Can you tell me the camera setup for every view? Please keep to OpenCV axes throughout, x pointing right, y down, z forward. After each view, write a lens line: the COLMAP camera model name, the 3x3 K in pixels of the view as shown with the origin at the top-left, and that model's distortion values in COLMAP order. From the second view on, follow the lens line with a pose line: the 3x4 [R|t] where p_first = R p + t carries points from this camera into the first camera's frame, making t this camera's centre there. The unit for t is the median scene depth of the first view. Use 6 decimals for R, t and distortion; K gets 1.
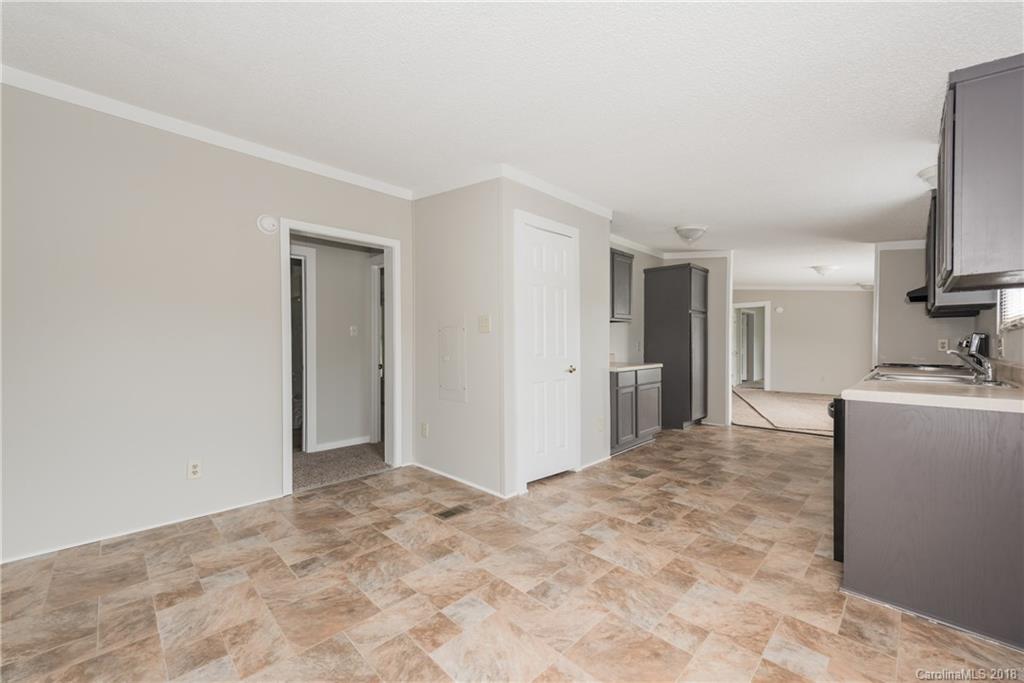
lens RADIAL K [[403.5, 0, 516.2], [0, 403.5, 346.8], [0, 0, 1]] dist [0.009742, -0.001811]
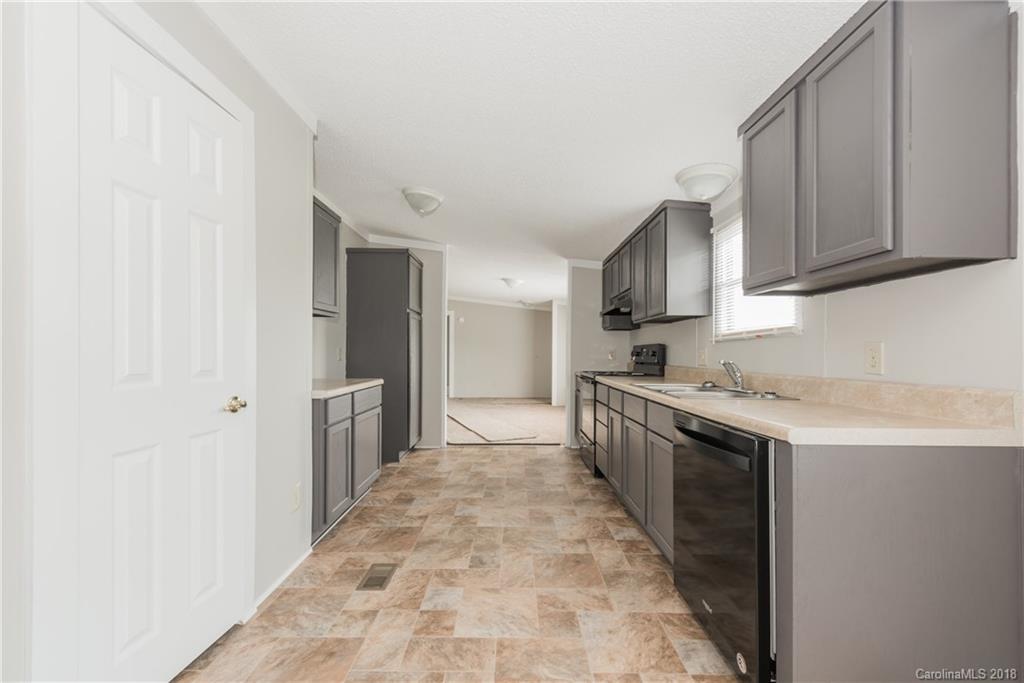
lens RADIAL K [[403.5, 0, 506.9], [0, 403.5, 350.7], [0, 0, 1]] dist [0.009742, -0.001811]
pose [[0.725235, 0.009143, 0.688441, 0.041871], [-0.002325, 0.999939, -0.010830, -0.000589], [-0.688498, 0.006254, 0.725212, 0.434281]]
